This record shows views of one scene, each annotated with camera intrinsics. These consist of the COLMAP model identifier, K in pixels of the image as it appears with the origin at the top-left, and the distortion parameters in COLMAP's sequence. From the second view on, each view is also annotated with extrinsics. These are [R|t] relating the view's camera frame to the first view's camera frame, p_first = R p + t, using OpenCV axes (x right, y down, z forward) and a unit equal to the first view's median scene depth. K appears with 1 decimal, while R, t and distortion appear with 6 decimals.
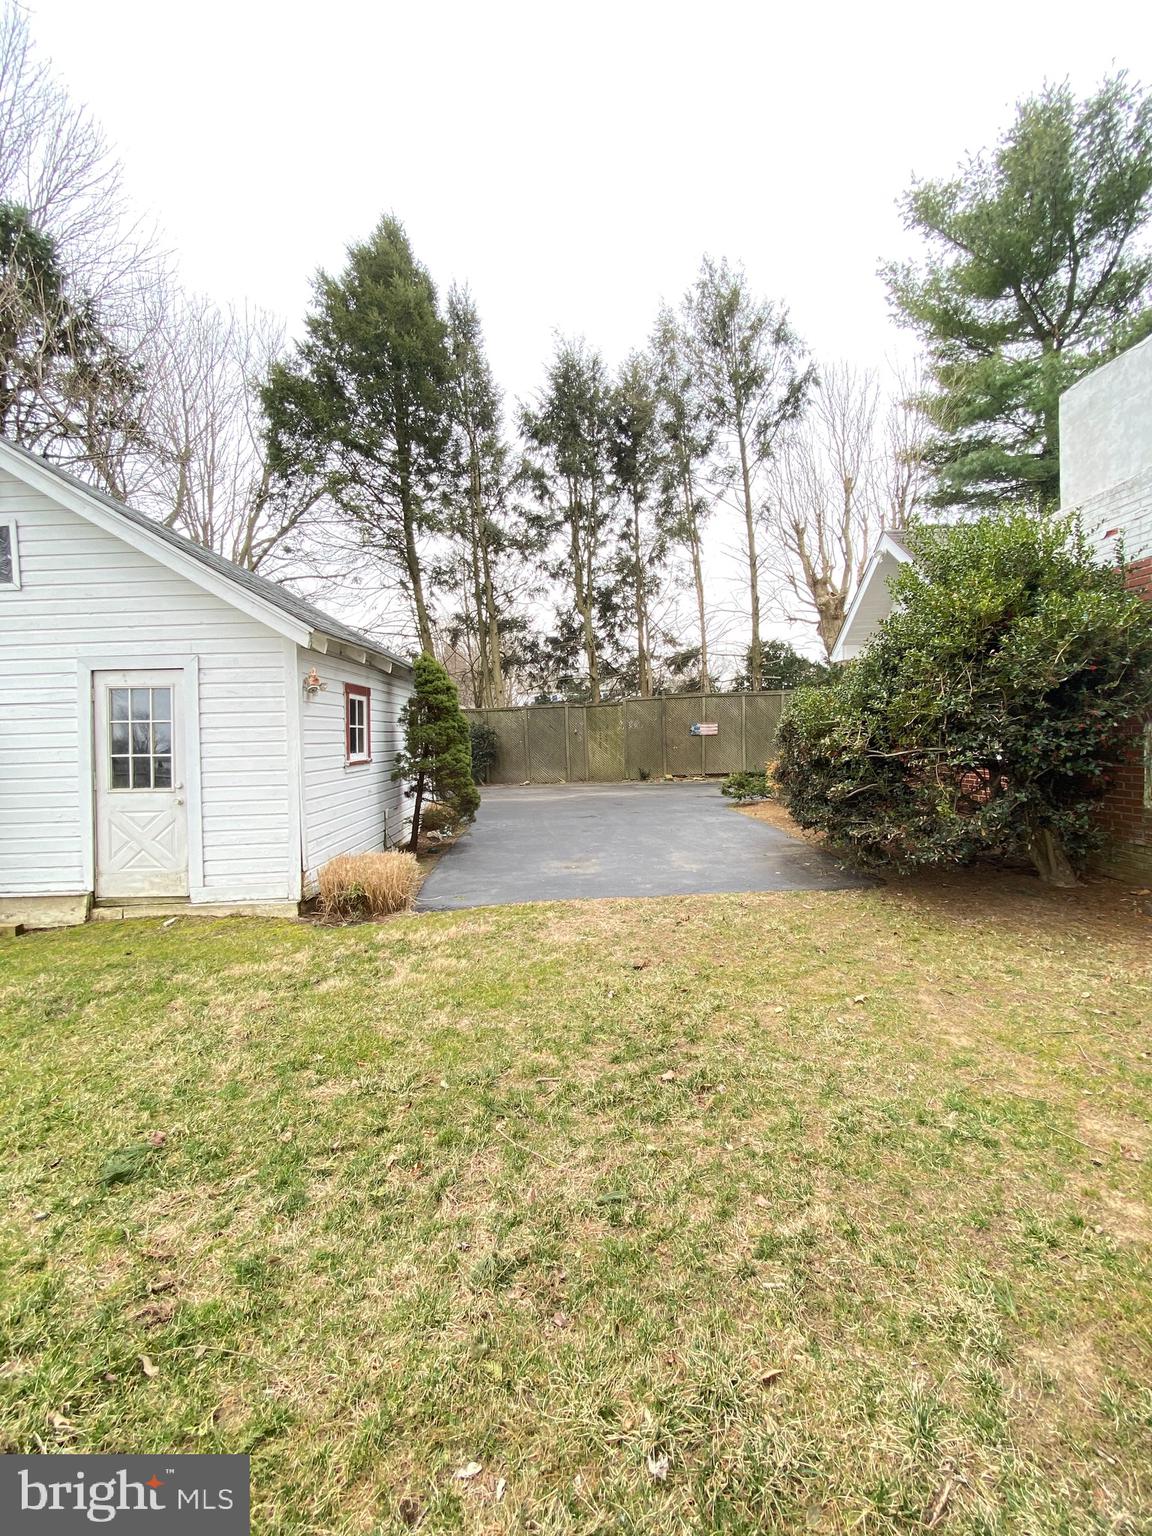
lens RADIAL K [[621.0, 0, 577.3], [0, 621.0, 763.8], [0, 0, 1]] dist [0.018394, -0.019903]
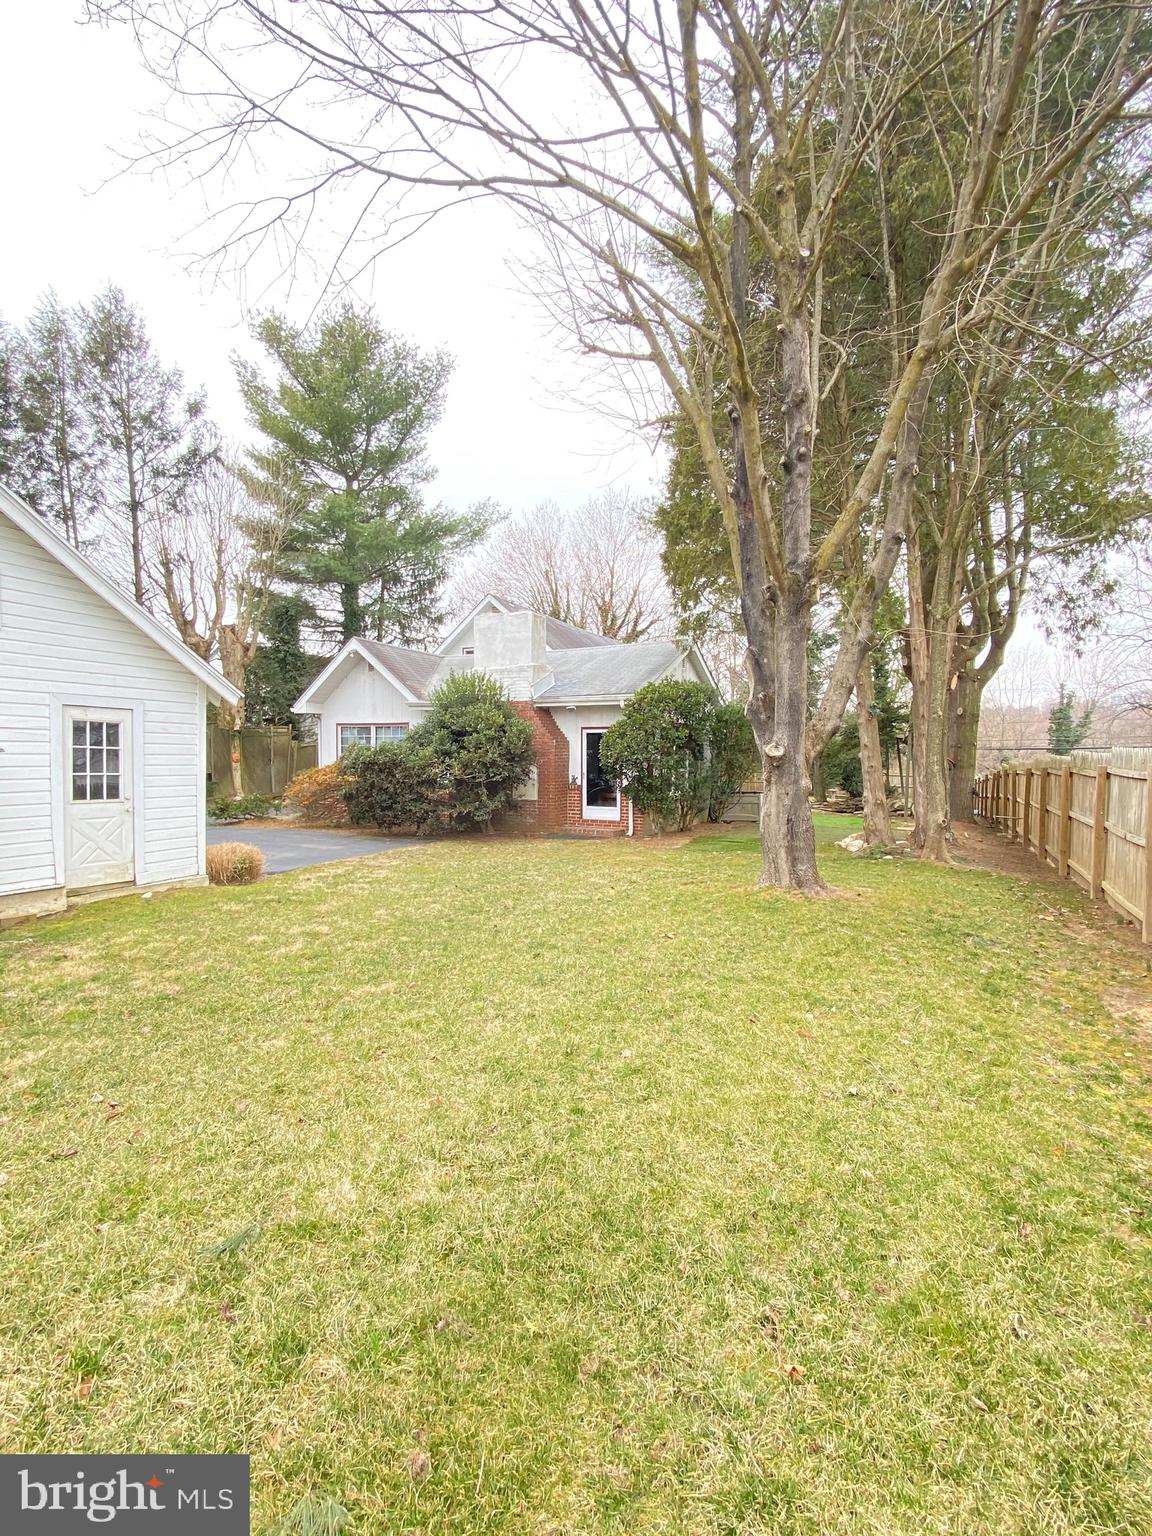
lens RADIAL K [[738.0, 0, 576.0], [0, 738.0, 768.0], [0, 0, 1]] dist [-0.000545, -0.000065]
pose [[0.456040, 0.018968, 0.889757, -1.592989], [0.023982, 0.999148, -0.033591, 0.048813], [-0.889636, 0.036657, 0.455196, -0.557901]]
